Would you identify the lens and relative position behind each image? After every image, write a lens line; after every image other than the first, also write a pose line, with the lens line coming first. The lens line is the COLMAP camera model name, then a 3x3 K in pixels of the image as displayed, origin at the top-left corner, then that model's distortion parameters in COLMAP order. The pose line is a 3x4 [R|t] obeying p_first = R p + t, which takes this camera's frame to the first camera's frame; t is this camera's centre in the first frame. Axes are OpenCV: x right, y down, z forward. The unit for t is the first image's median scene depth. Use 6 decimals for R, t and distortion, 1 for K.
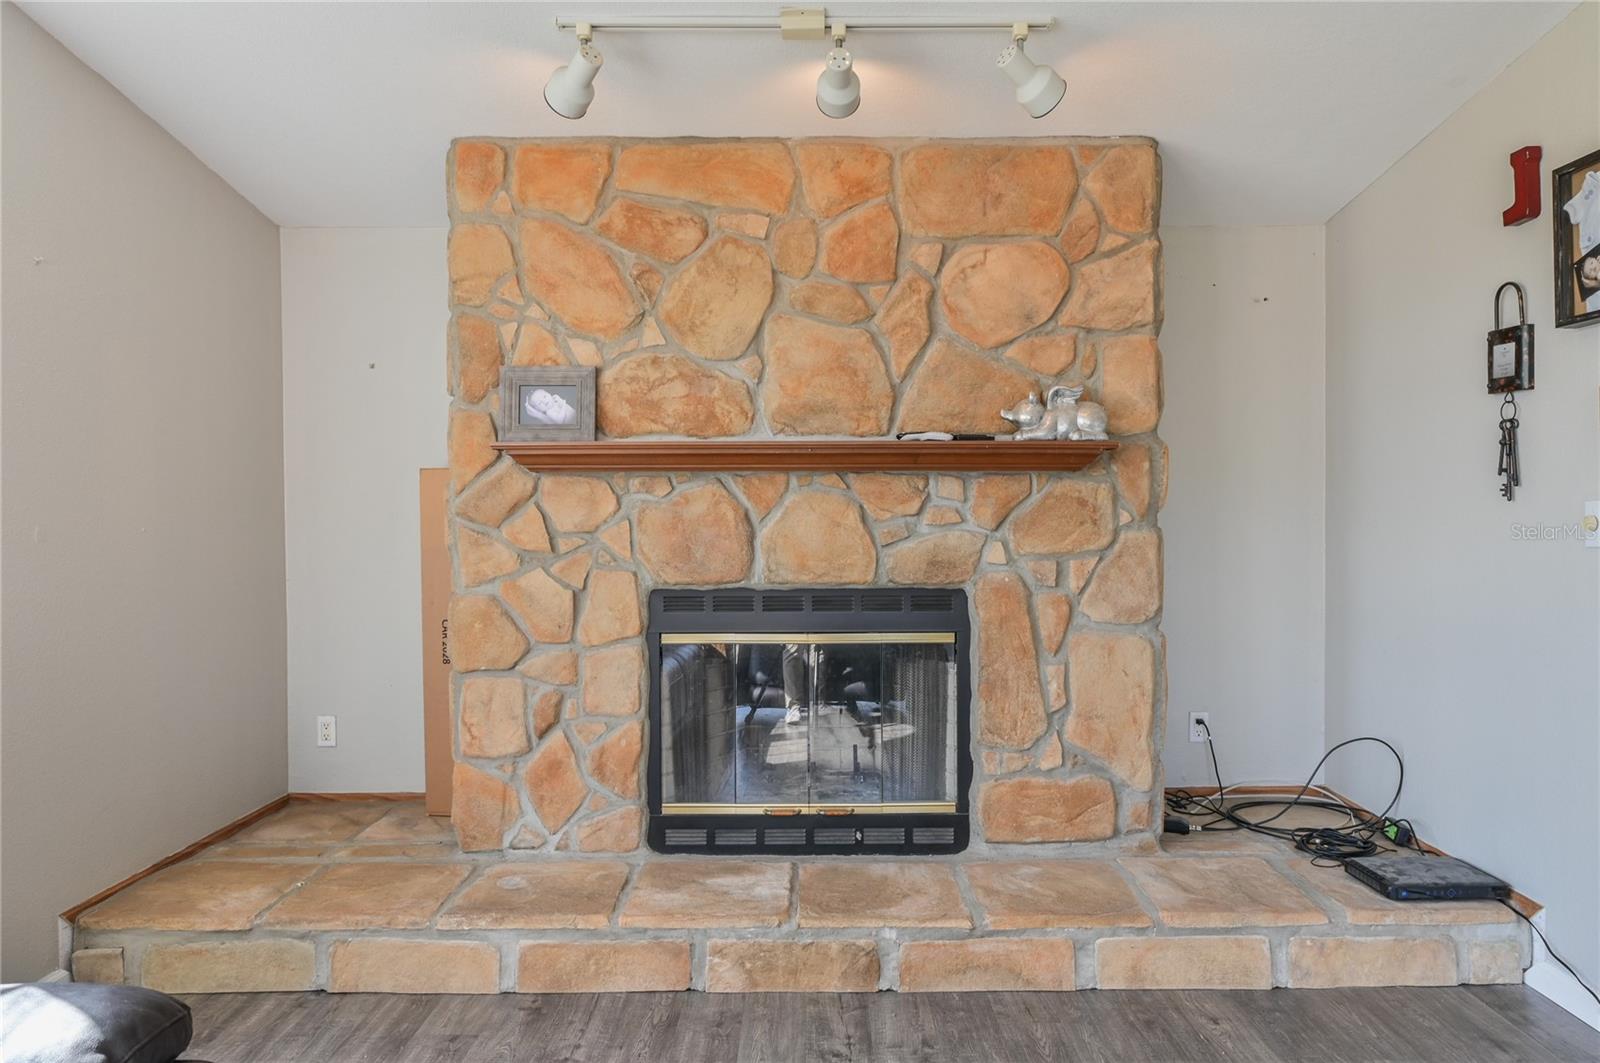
lens RADIAL K [[1094.6, 0, 798.6], [0, 1094.6, 529.9], [0, 0, 1]] dist [-0.004224, 0.003014]
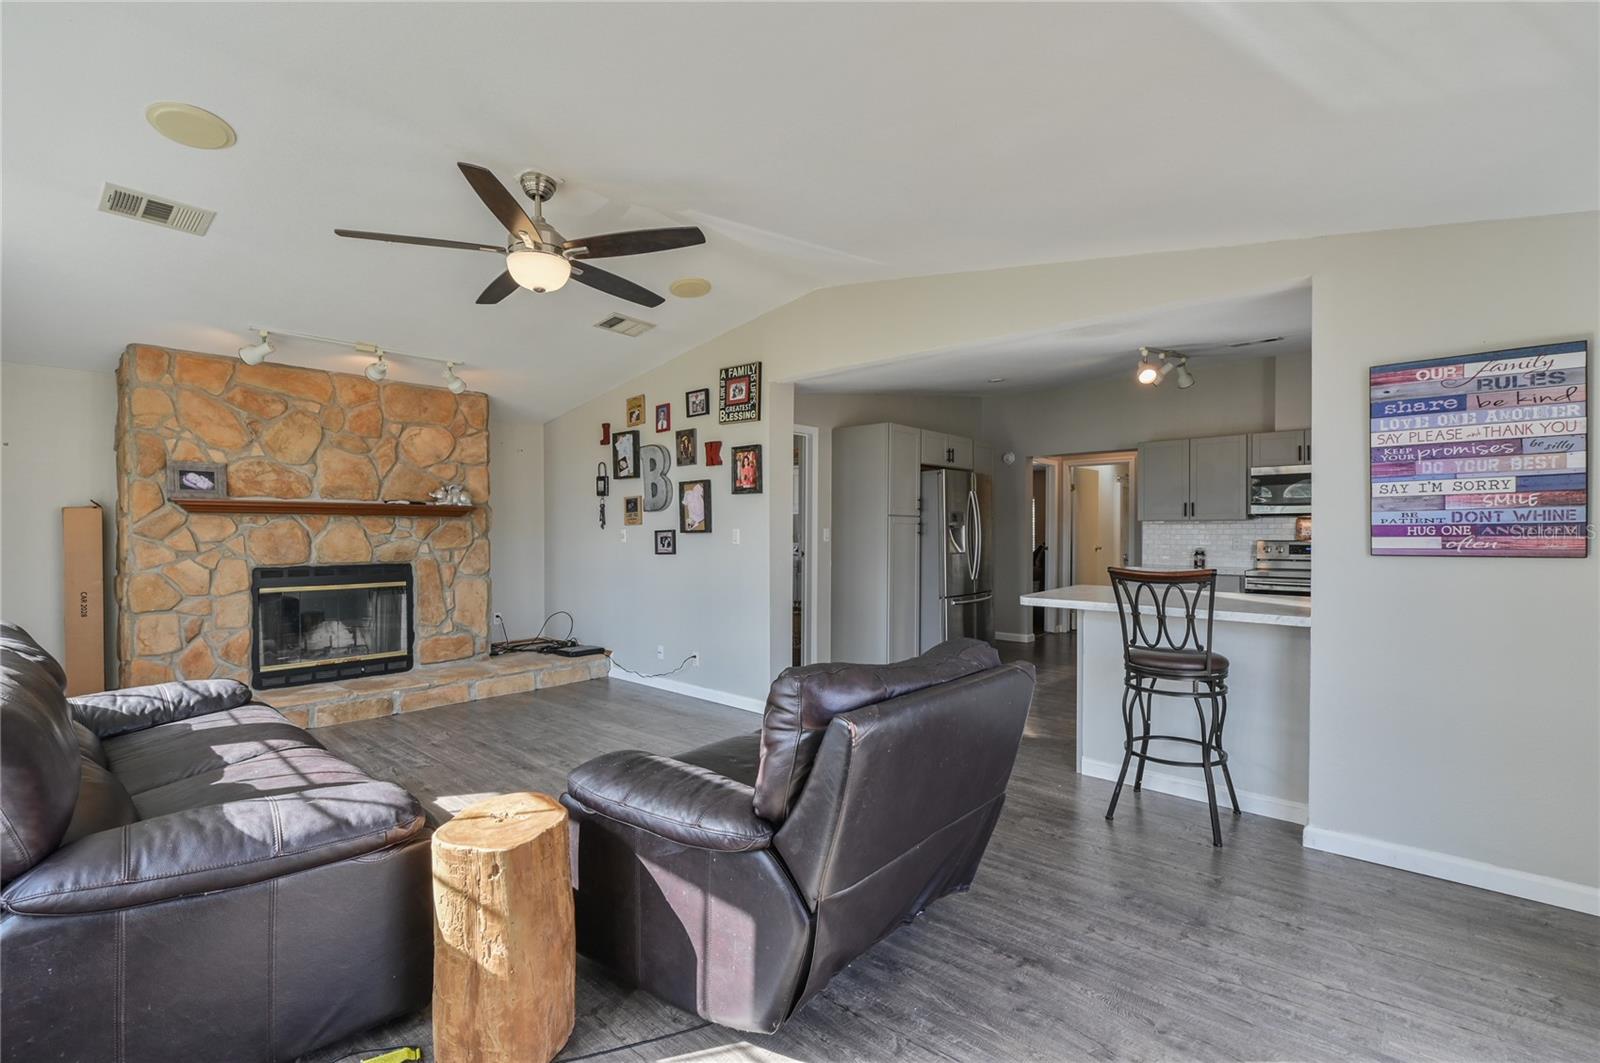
lens RADIAL K [[723.4, 0, 803.2], [0, 723.4, 536.7], [0, 0, 1]] dist [-0.001197, -0.000828]
pose [[0.677023, -0.001647, 0.735960, -0.457867], [0.011289, 0.999903, -0.008148, 0.016908], [-0.735875, 0.013825, 0.676976, -0.773793]]
